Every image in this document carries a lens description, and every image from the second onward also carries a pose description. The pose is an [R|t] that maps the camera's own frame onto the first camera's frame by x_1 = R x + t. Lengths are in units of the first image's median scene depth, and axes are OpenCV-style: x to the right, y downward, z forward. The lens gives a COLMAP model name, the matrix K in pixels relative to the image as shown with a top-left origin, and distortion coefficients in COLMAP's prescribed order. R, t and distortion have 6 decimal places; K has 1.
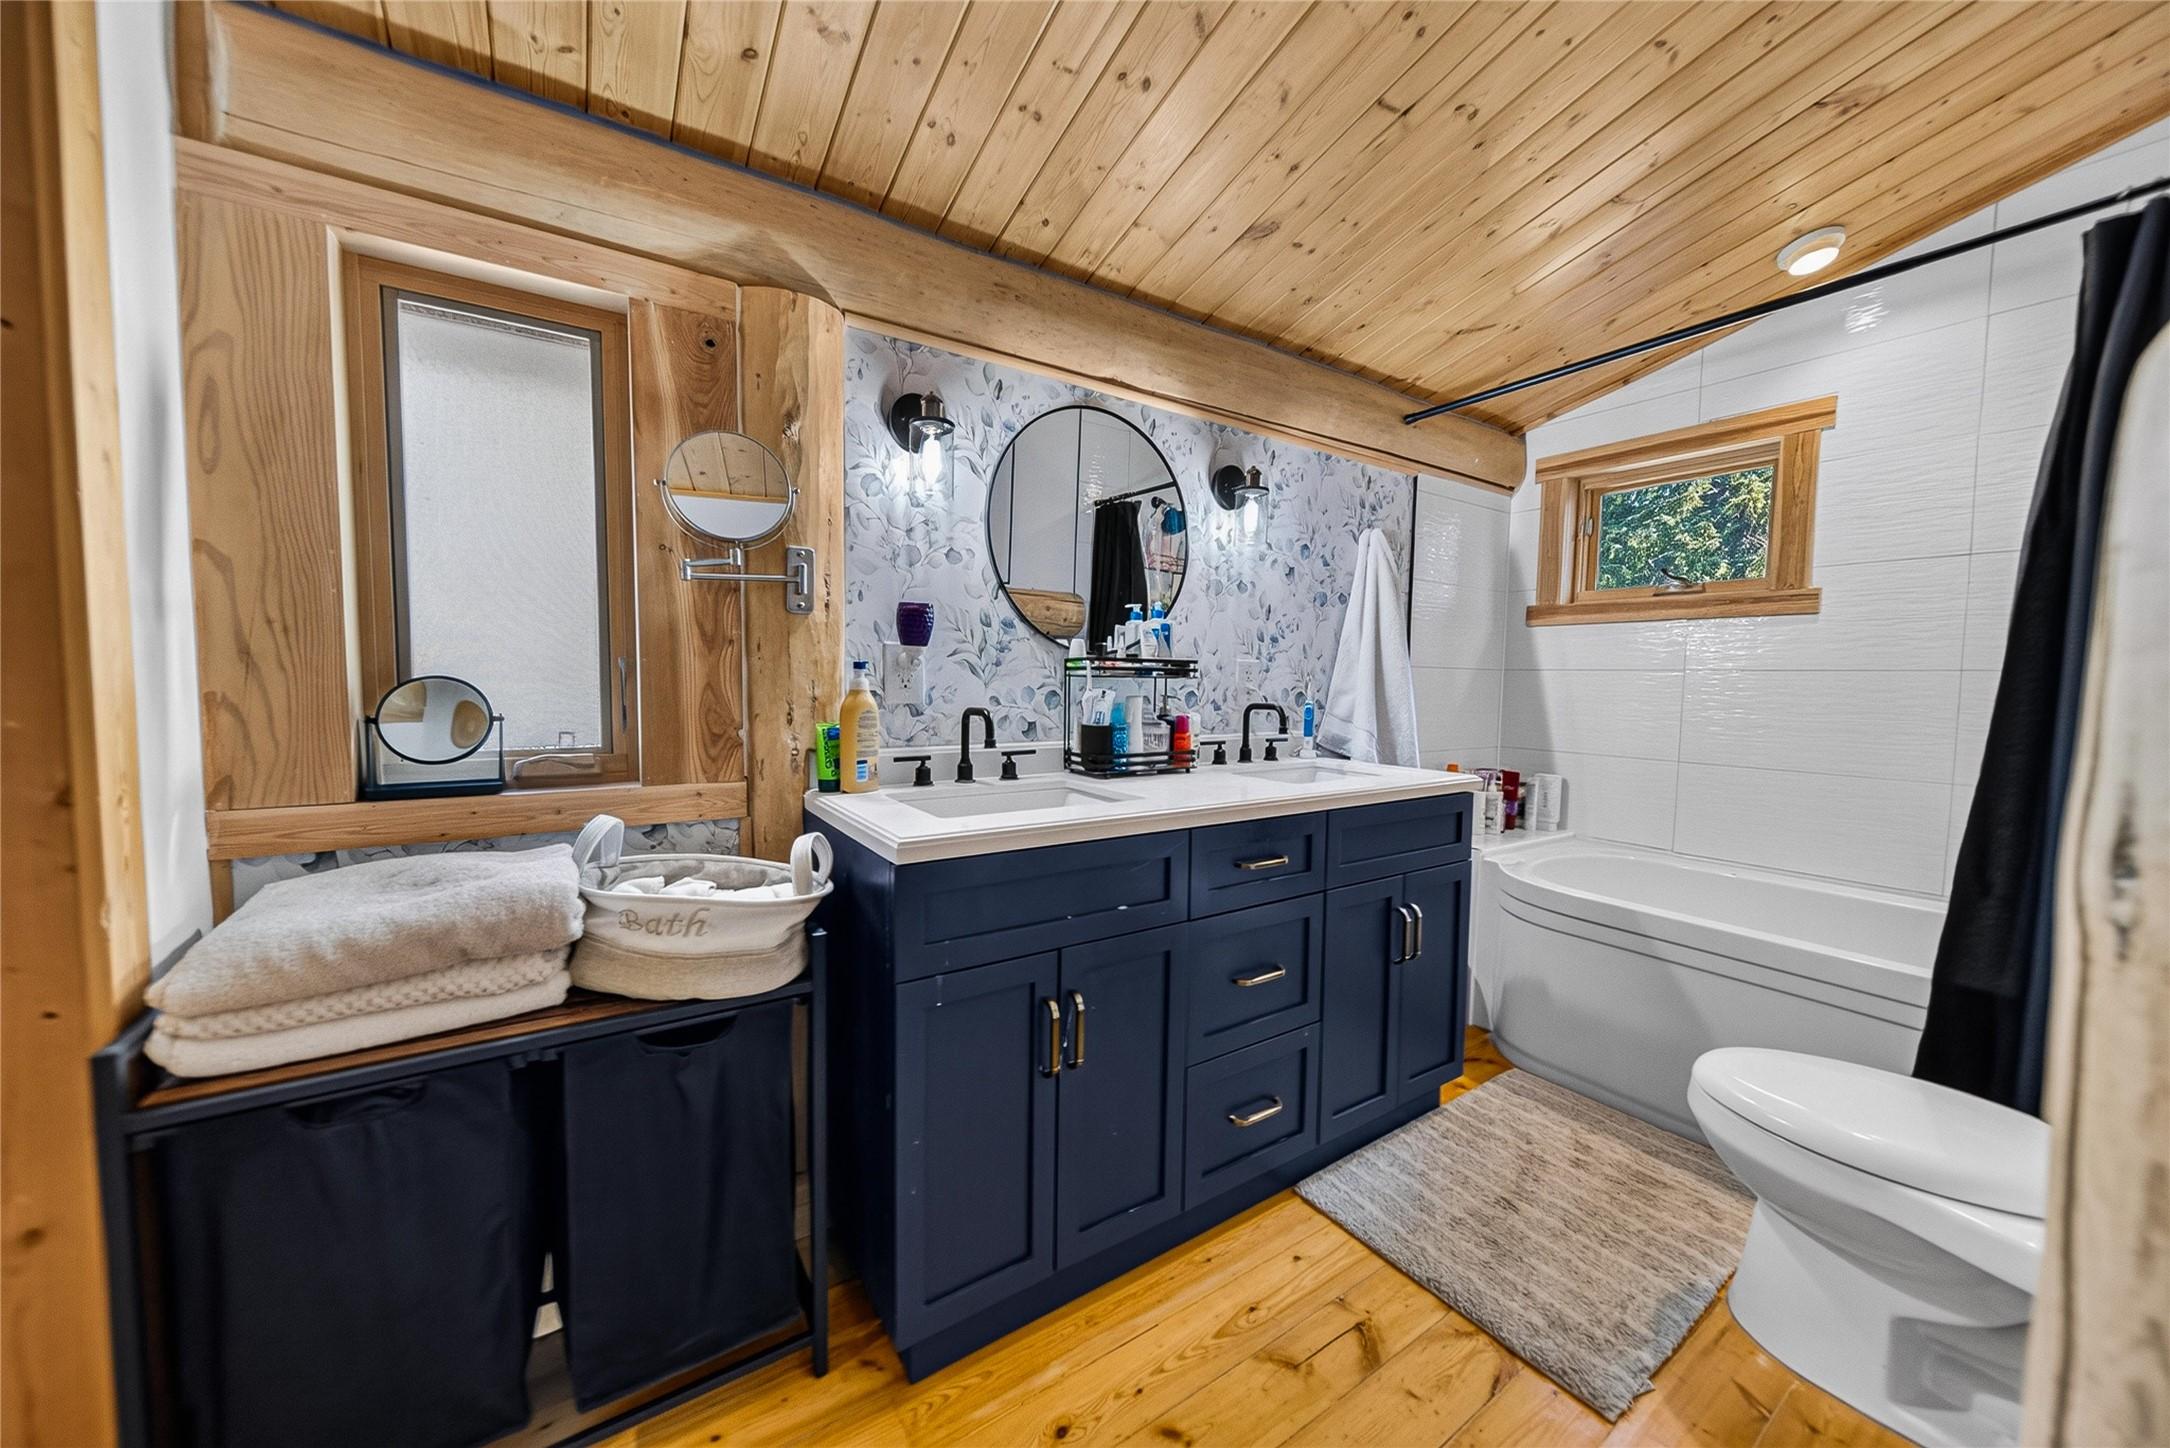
lens RADIAL K [[789.4, 0, 1104.5], [0, 789.4, 725.6], [0, 0, 1]] dist [-0.003519, -0.000769]
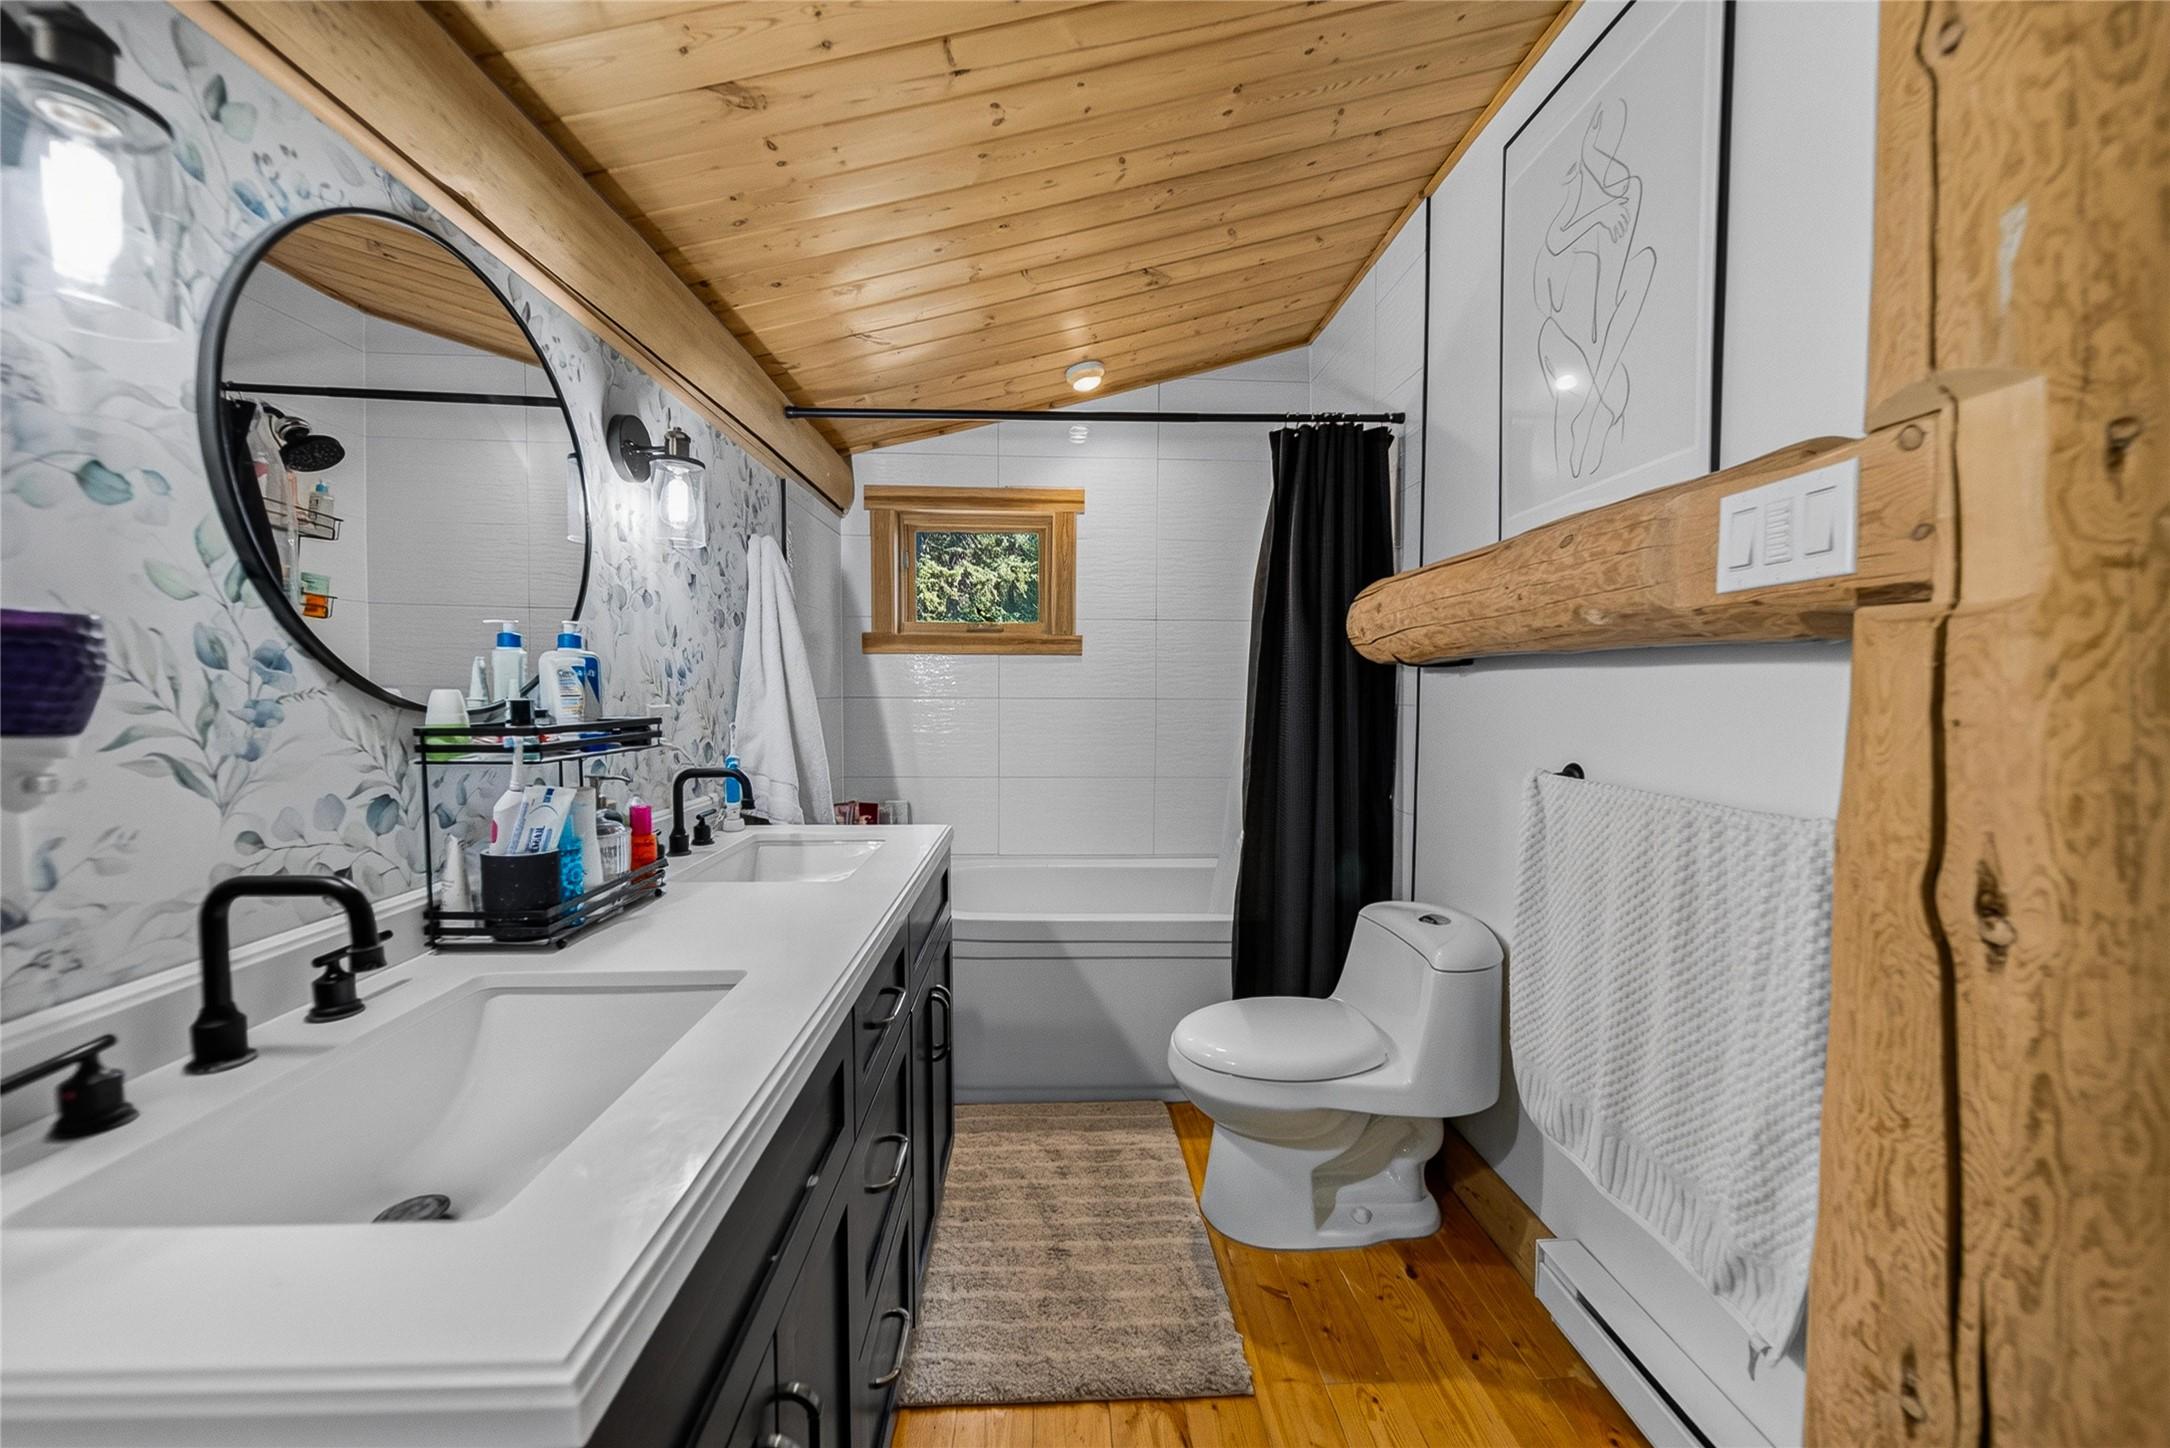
lens RADIAL K [[789.4, 0, 1087.8], [0, 789.4, 726.5], [0, 0, 1]] dist [-0.003519, -0.000769]
pose [[0.512735, -0.055163, 0.856773, -0.257302], [0.049041, 0.998186, 0.034919, -0.083000], [-0.857145, 0.024113, 0.514510, 0.383669]]
